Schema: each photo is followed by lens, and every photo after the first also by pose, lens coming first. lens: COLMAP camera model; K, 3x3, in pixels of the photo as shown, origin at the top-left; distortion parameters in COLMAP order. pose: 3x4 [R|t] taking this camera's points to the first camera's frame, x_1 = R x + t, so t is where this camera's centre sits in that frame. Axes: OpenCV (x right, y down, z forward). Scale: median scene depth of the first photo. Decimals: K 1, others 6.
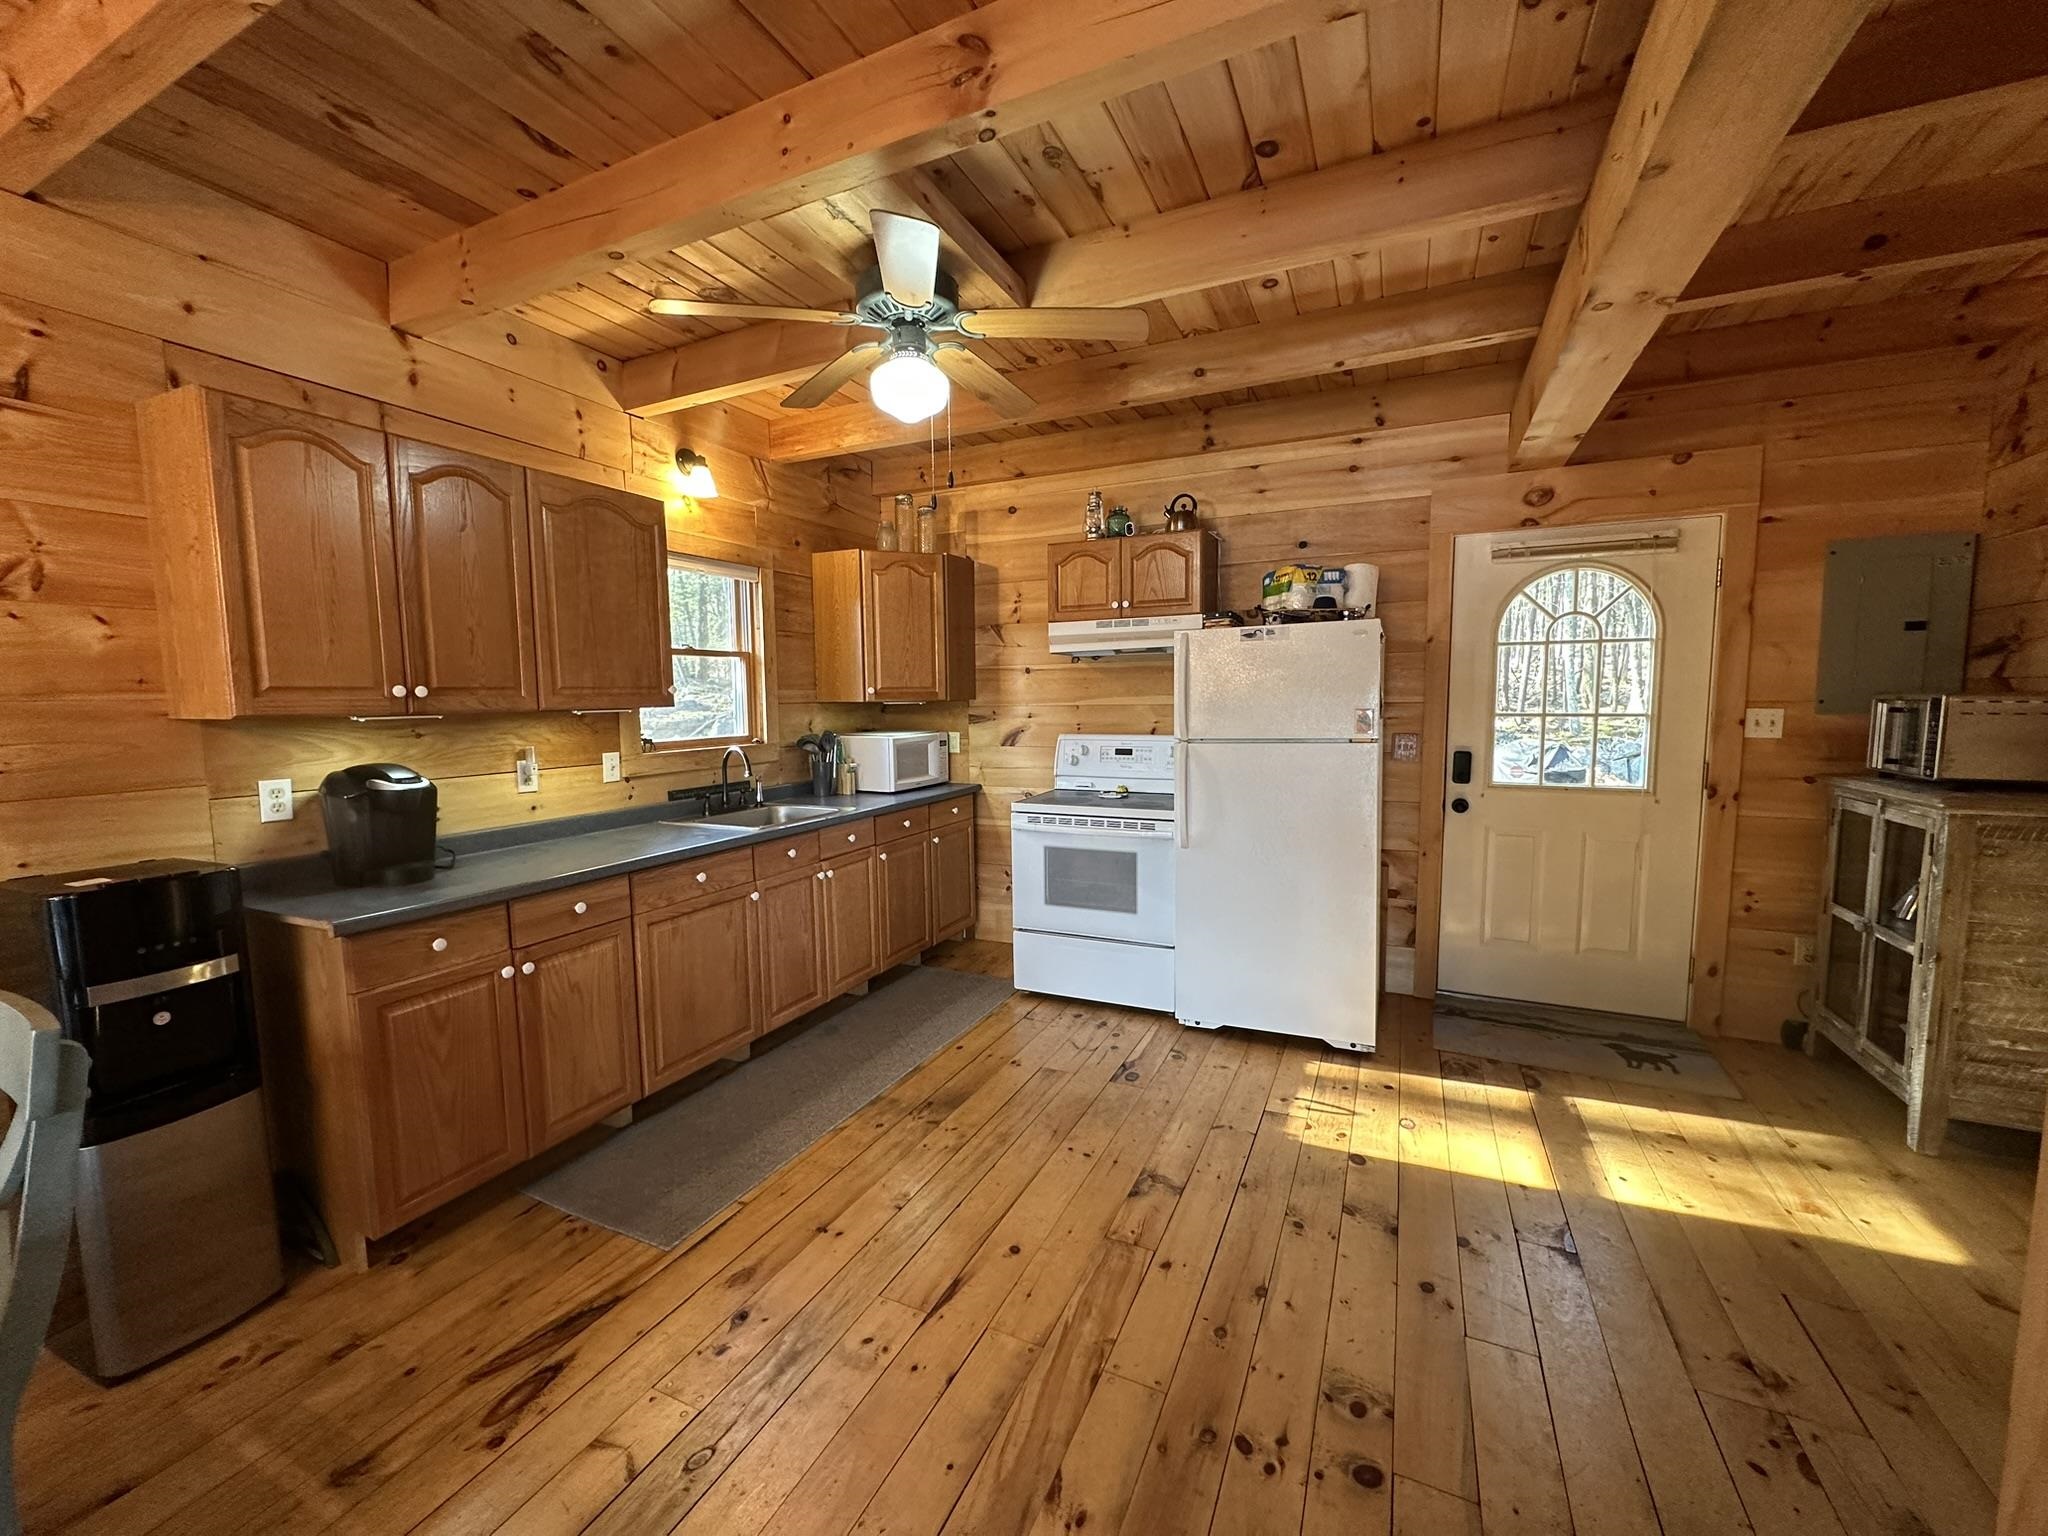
lens RADIAL K [[813.2, 0, 1020.5], [0, 813.2, 769.0], [0, 0, 1]] dist [-0.002387, 0.000224]
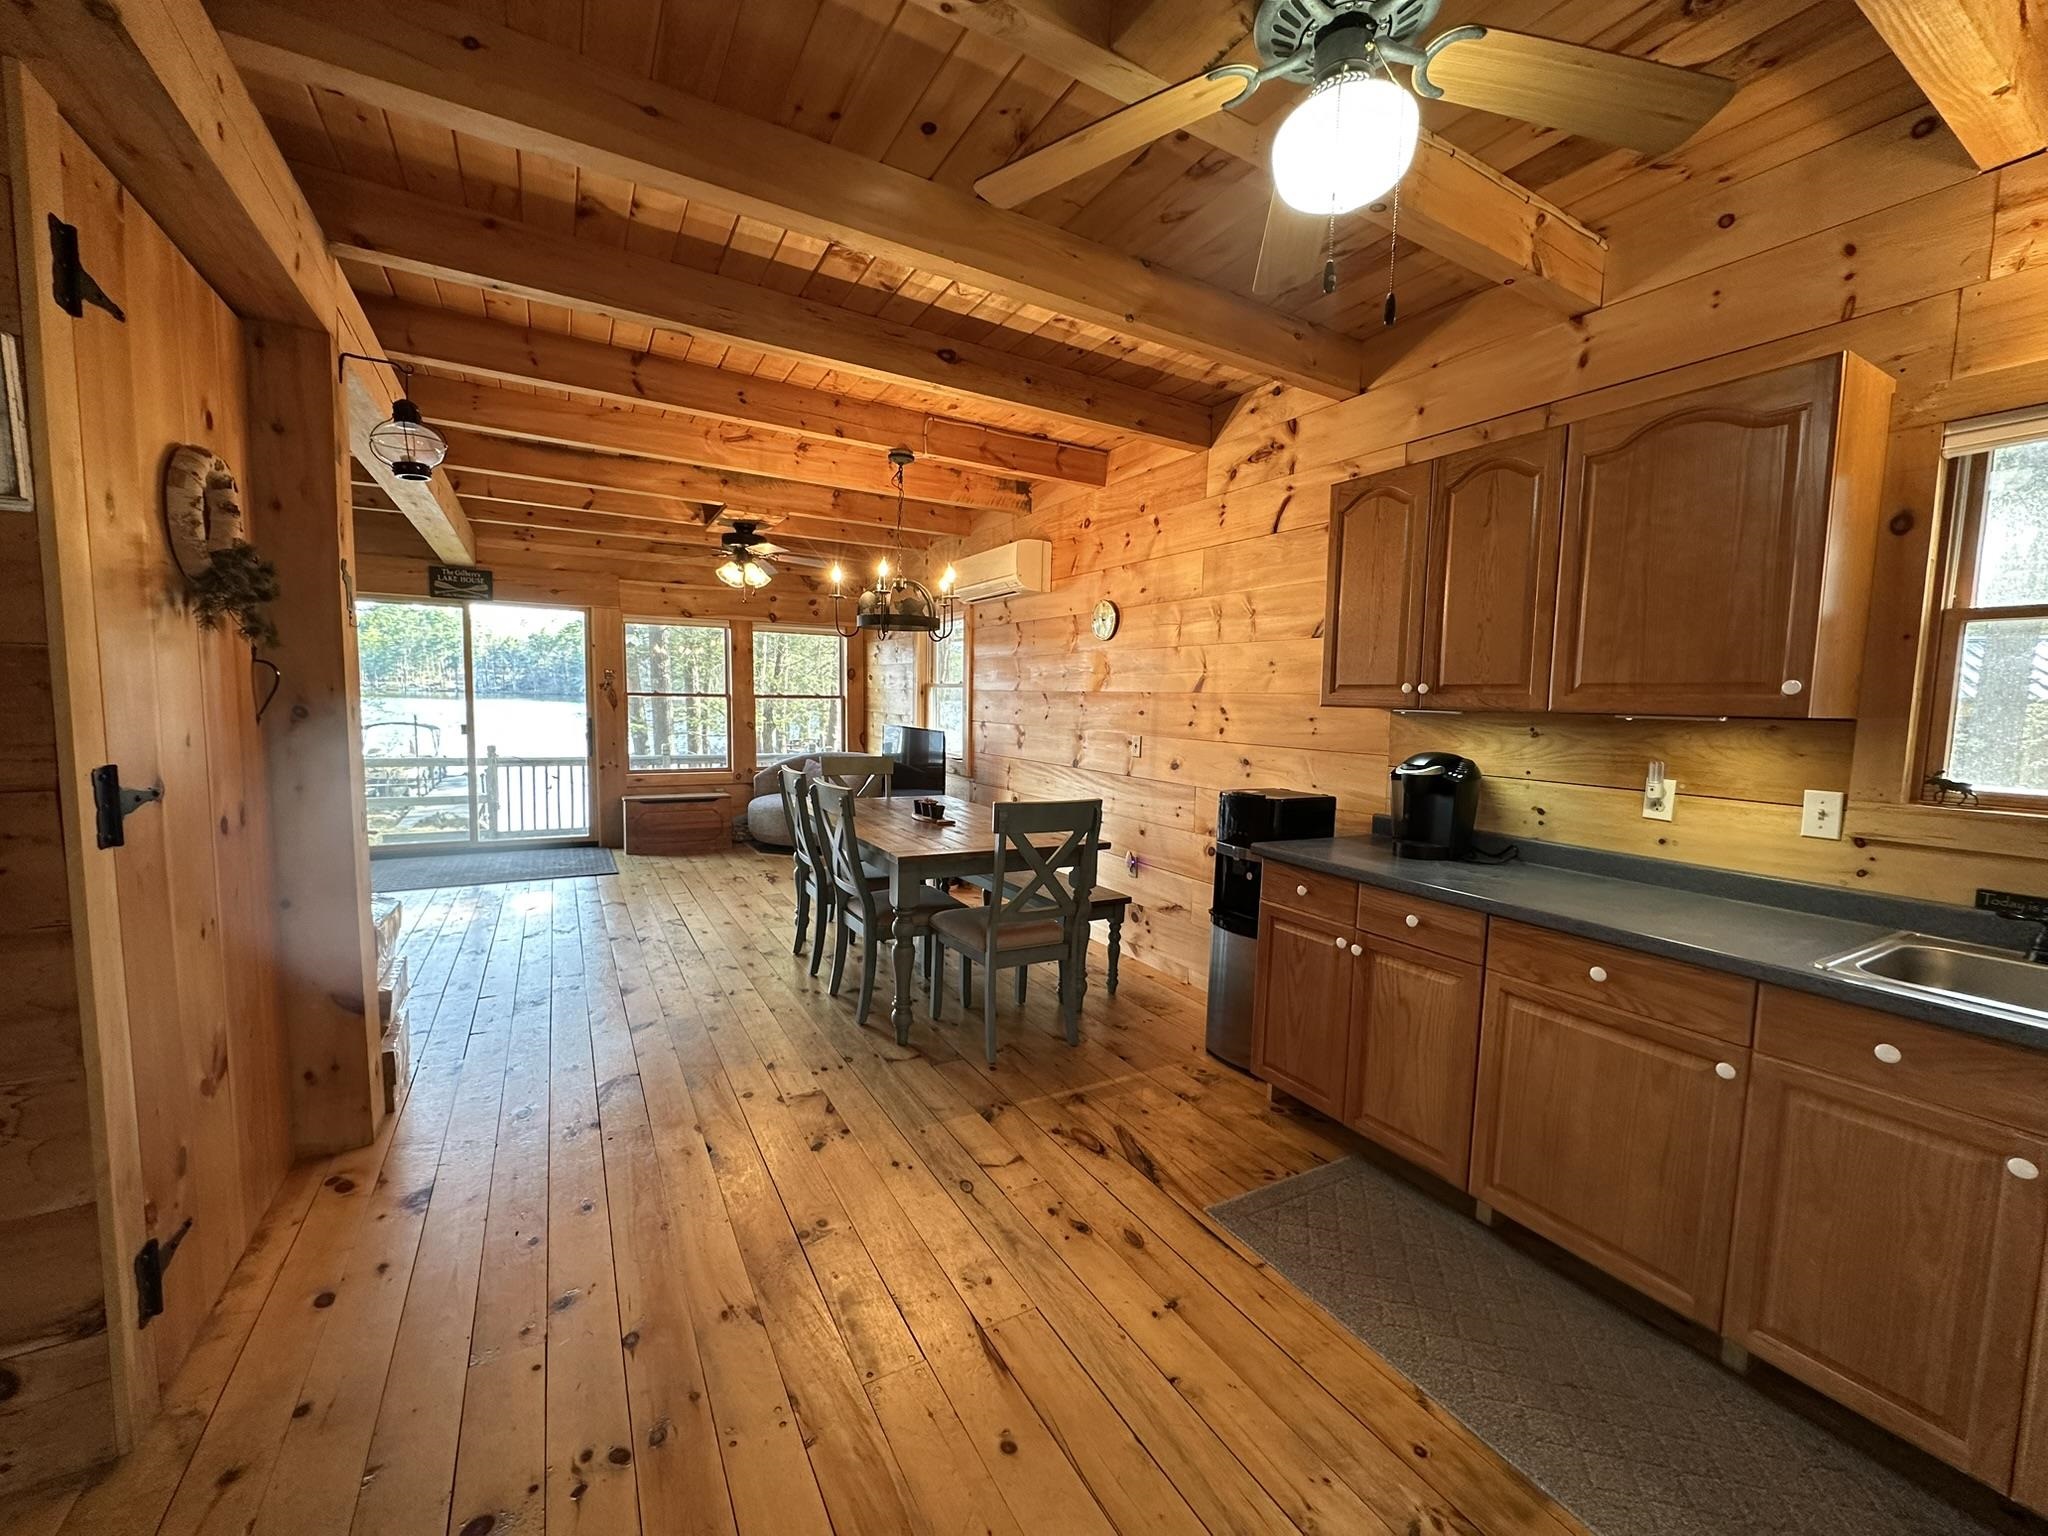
lens RADIAL K [[813.2, 0, 1020.5], [0, 813.2, 769.0], [0, 0, 1]] dist [-0.002387, 0.000224]
pose [[-0.571125, 0.071380, -0.817754, 0.401639], [-0.090269, 0.984709, 0.148998, -0.085254], [0.815885, 0.158914, -0.555948, 0.983639]]
